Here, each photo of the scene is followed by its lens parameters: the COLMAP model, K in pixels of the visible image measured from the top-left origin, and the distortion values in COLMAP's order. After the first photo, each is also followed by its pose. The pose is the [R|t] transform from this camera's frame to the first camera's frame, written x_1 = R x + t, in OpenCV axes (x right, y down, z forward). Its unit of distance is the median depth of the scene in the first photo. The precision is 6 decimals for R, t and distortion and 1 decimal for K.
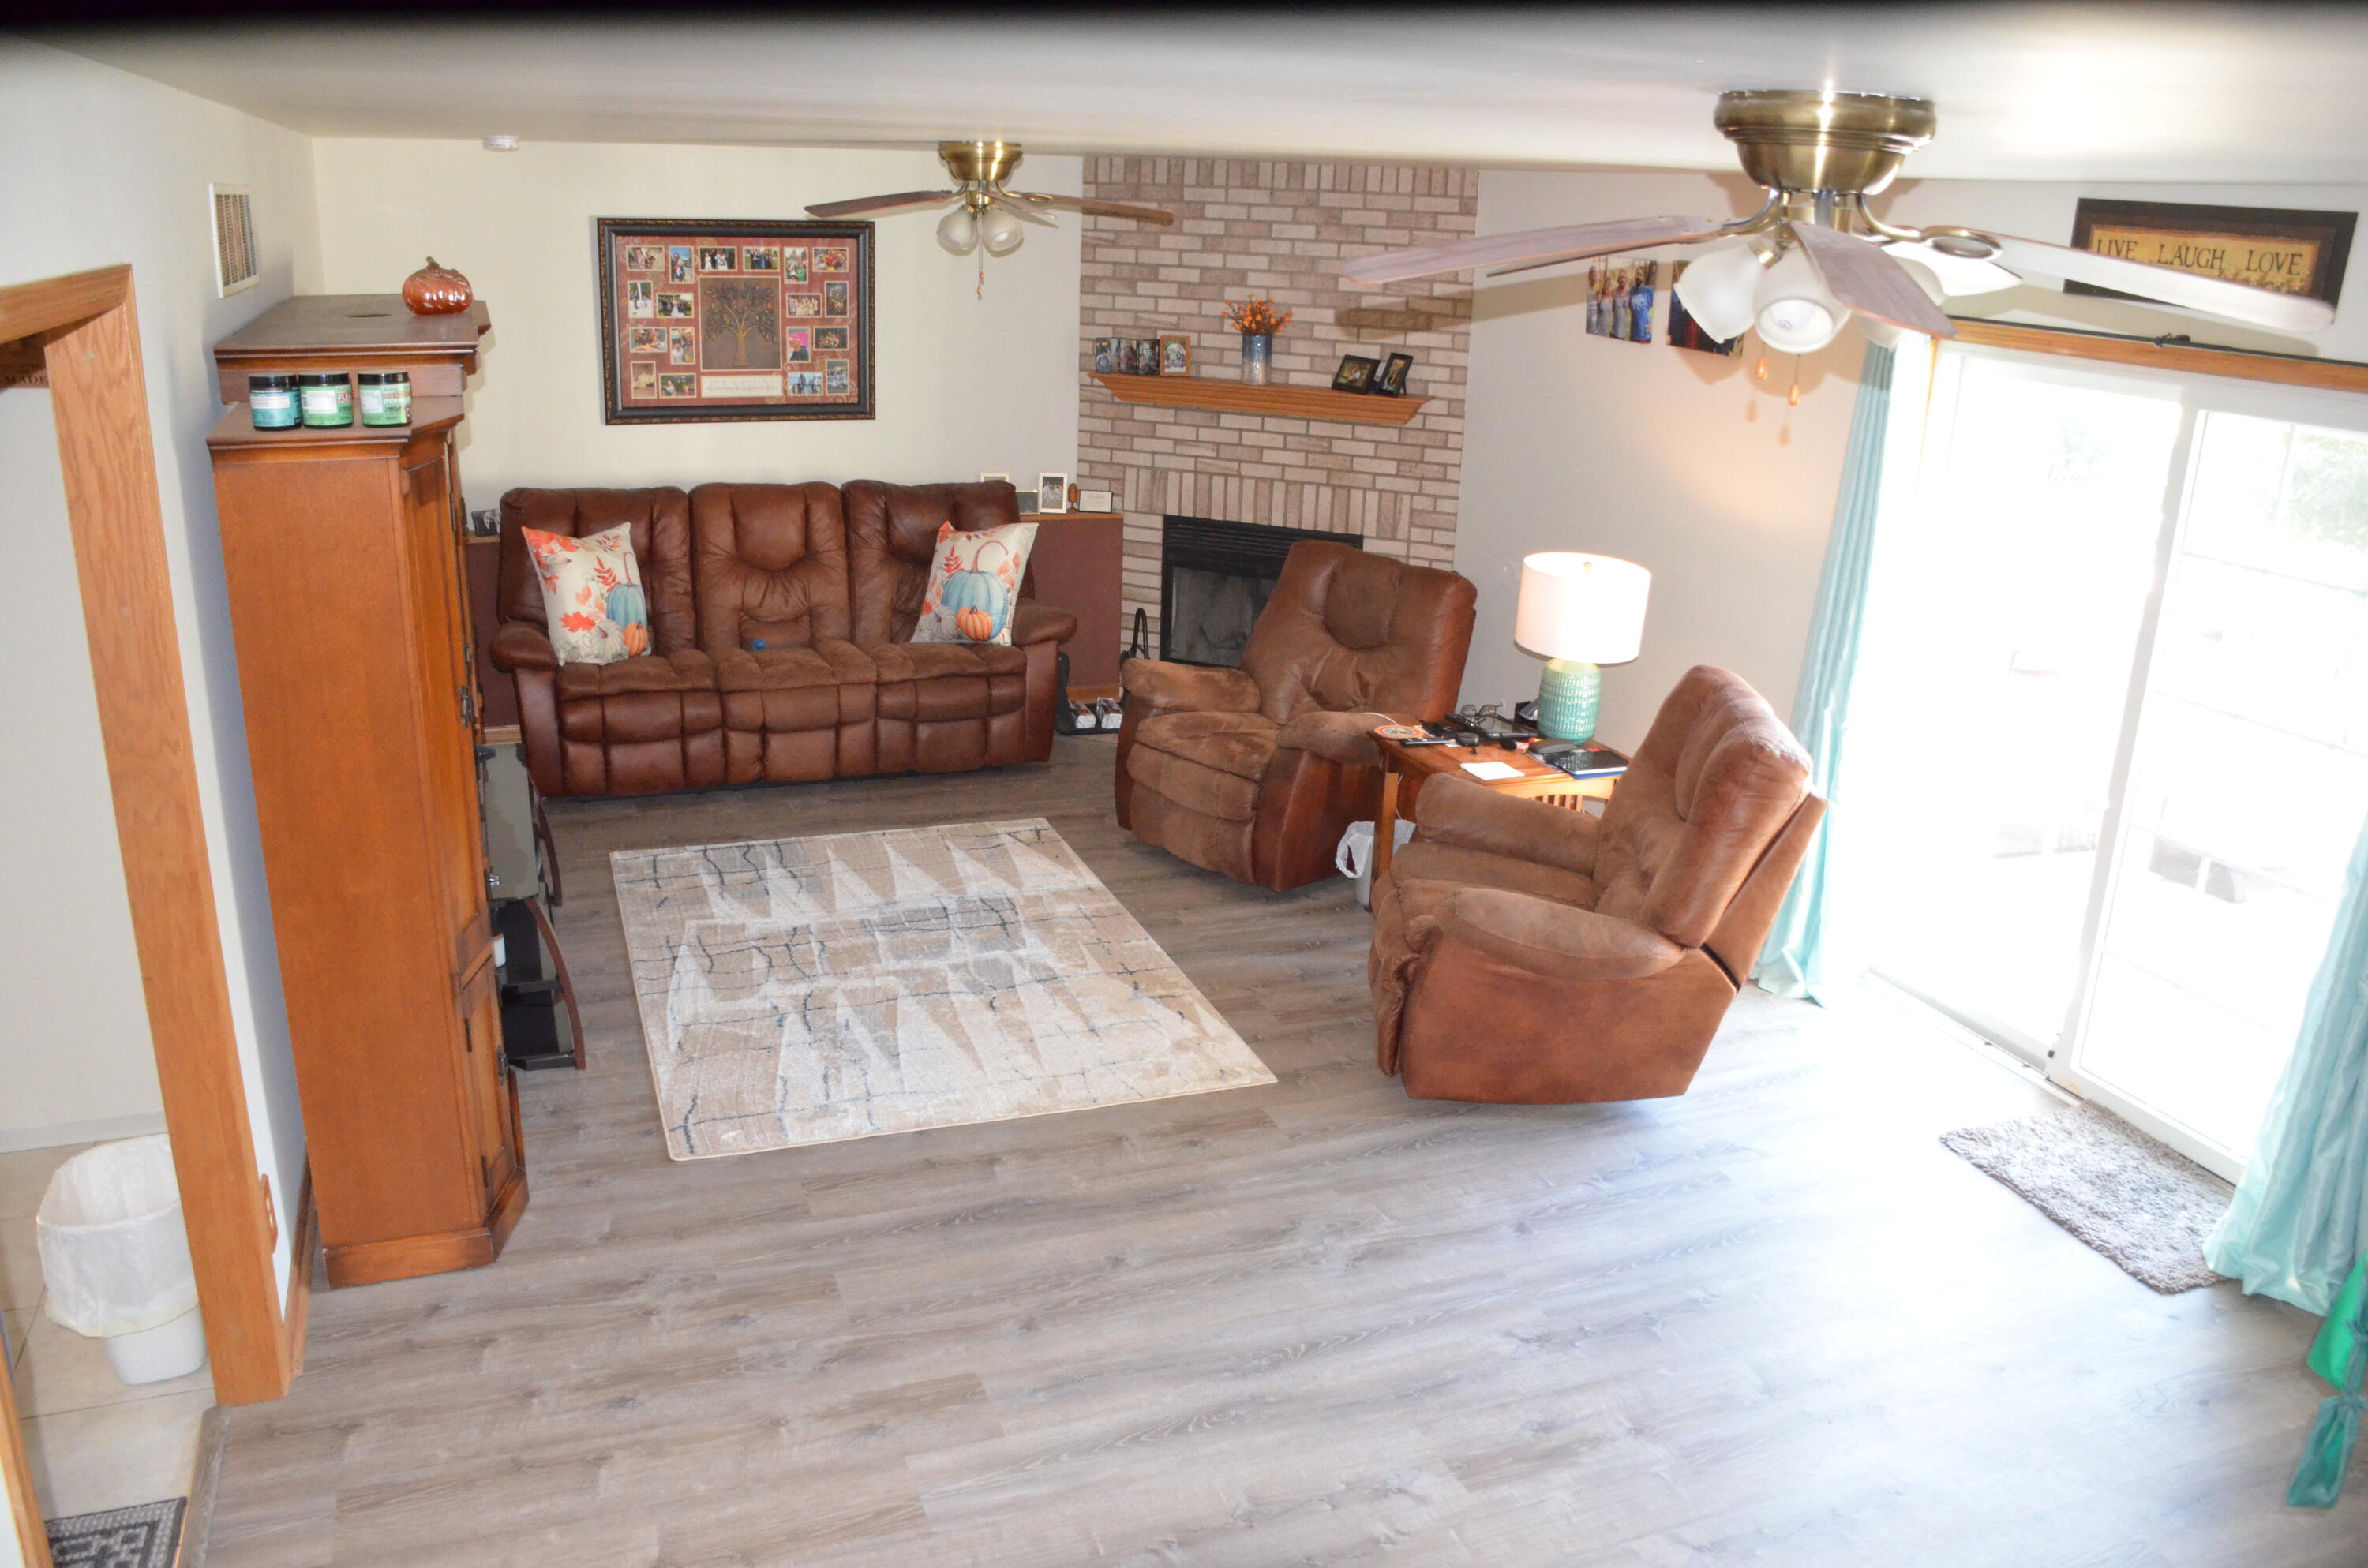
lens RADIAL K [[1848.8, 0, 1189.1], [0, 1848.8, 819.1], [0, 0, 1]] dist [-0.150323, 0.107435]
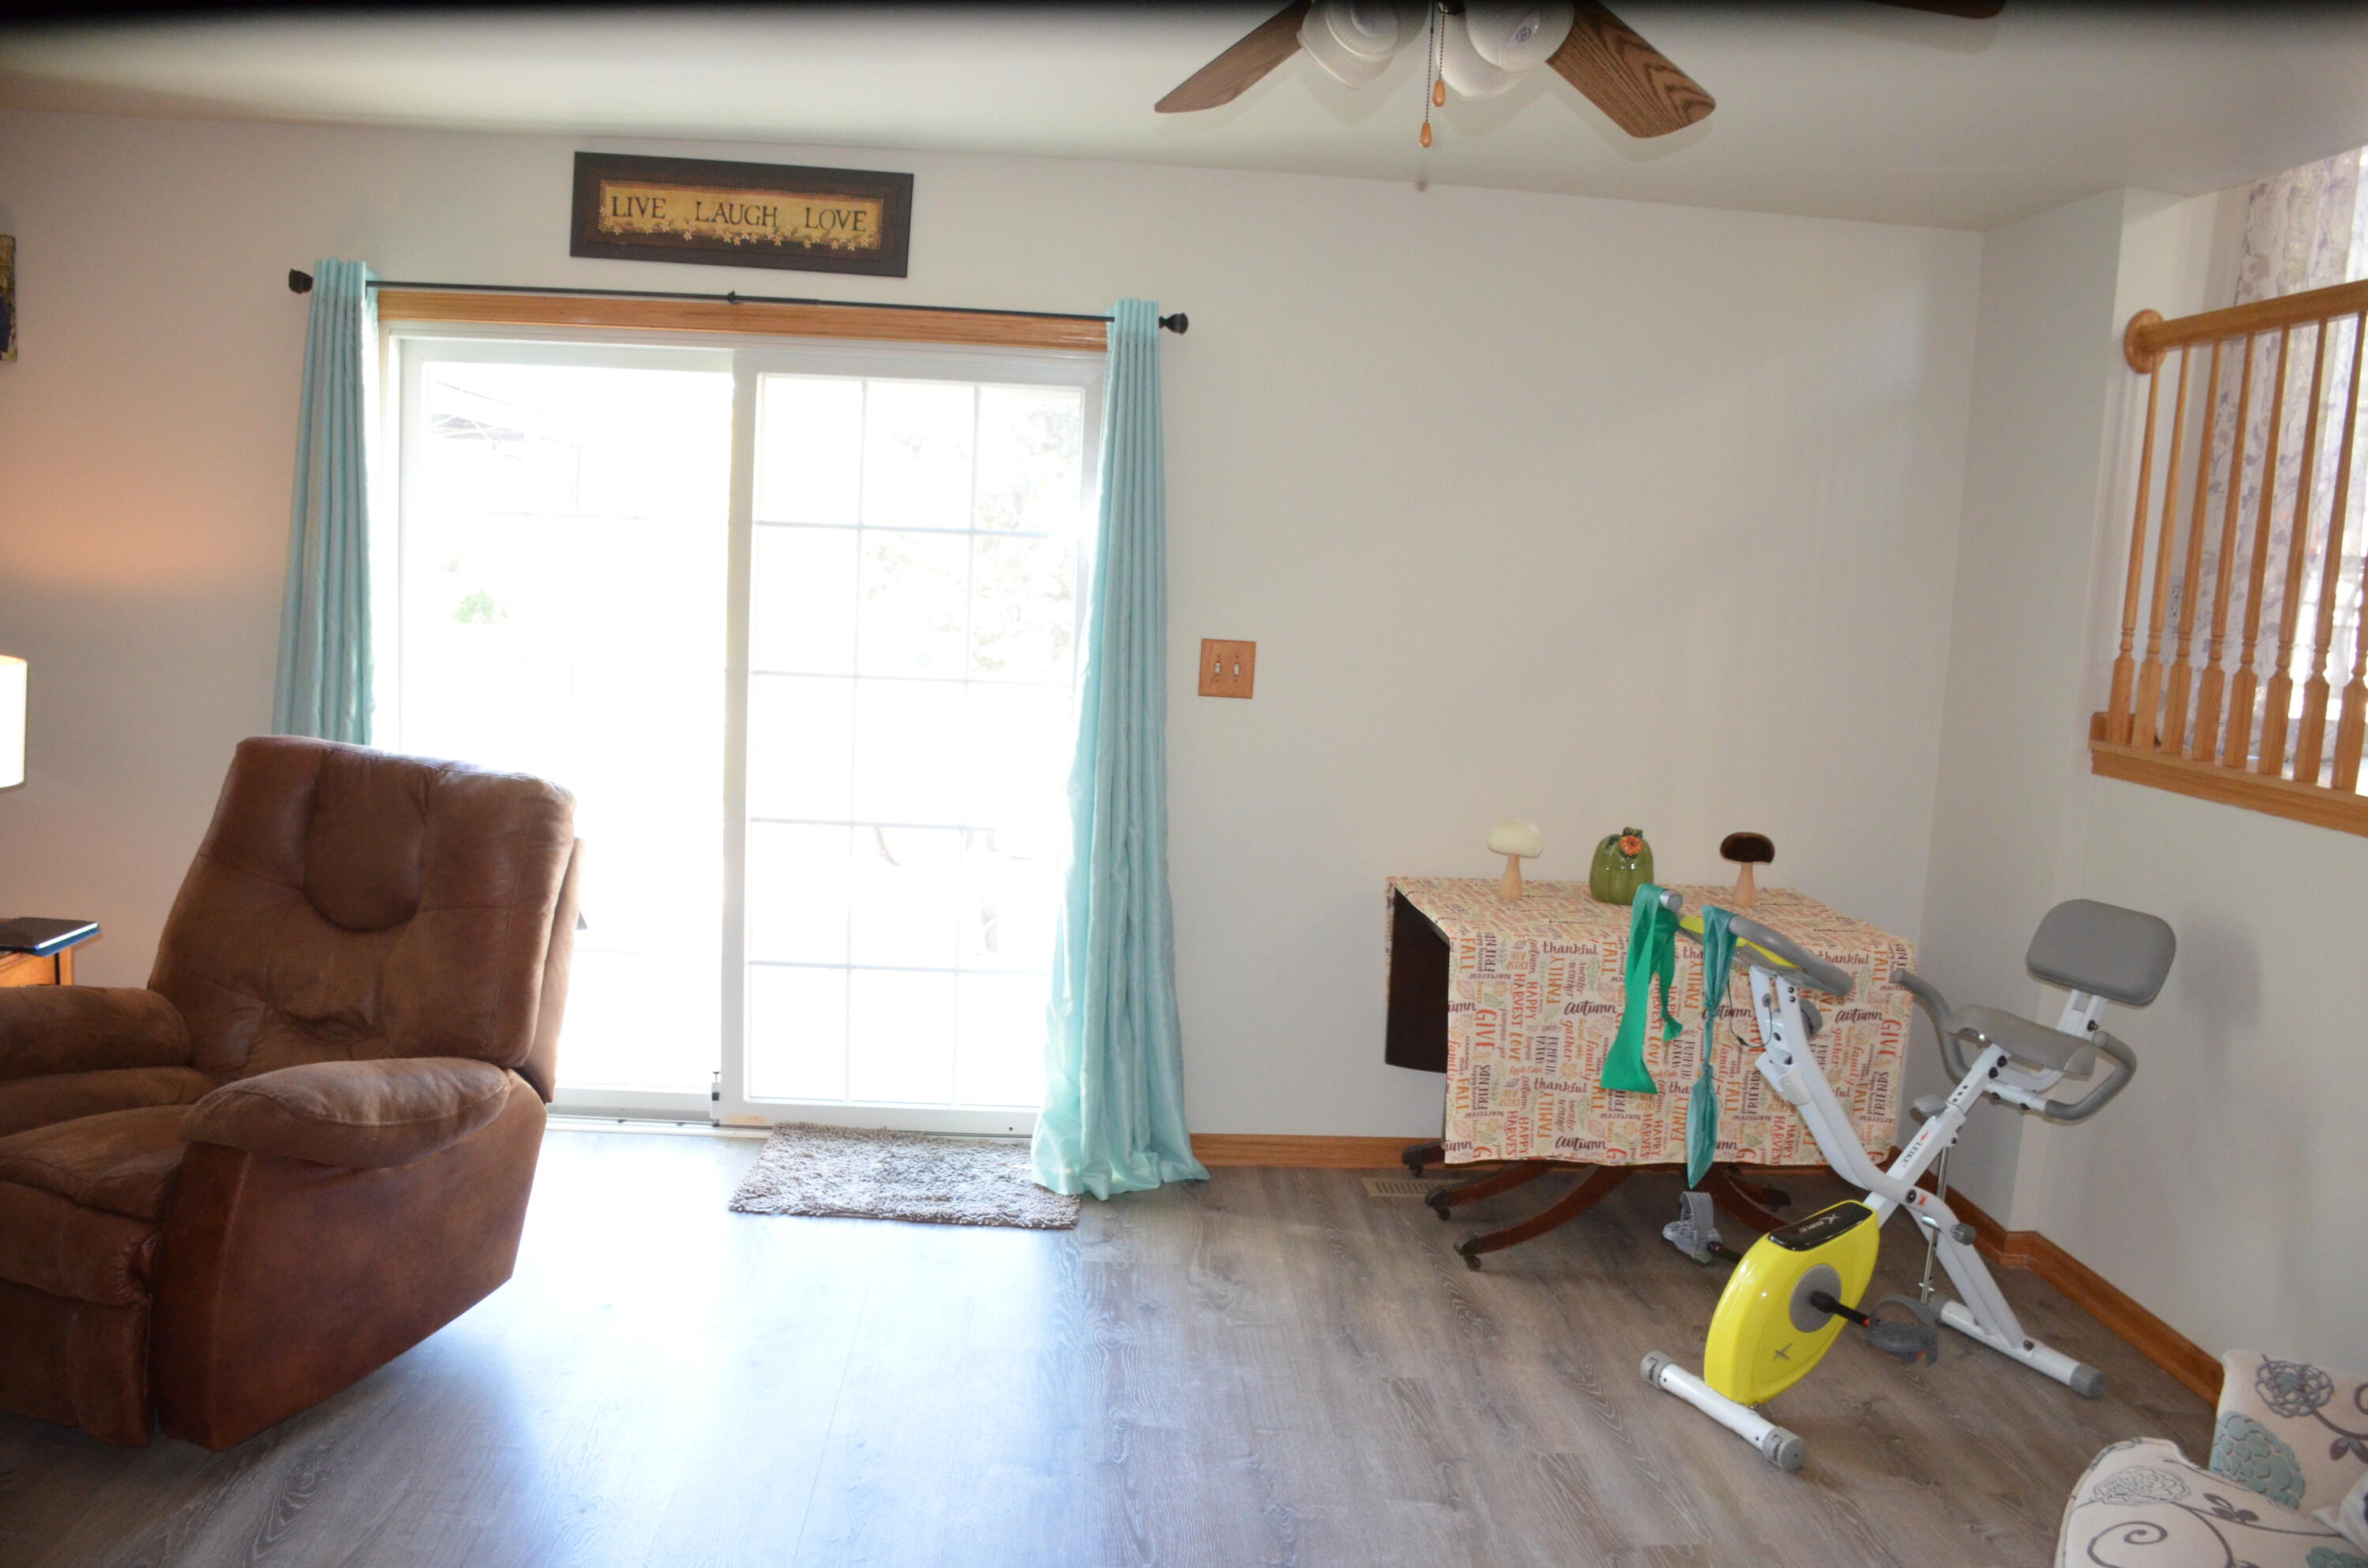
lens RADIAL K [[1848.8, 0, 1189.1], [0, 1848.8, 819.1], [0, 0, 1]] dist [-0.150323, 0.107435]
pose [[0.299577, -0.152997, 0.941725, -0.319131], [0.266766, 0.961121, 0.071286, -0.005176], [-0.916018, 0.229865, 0.328744, 0.496870]]
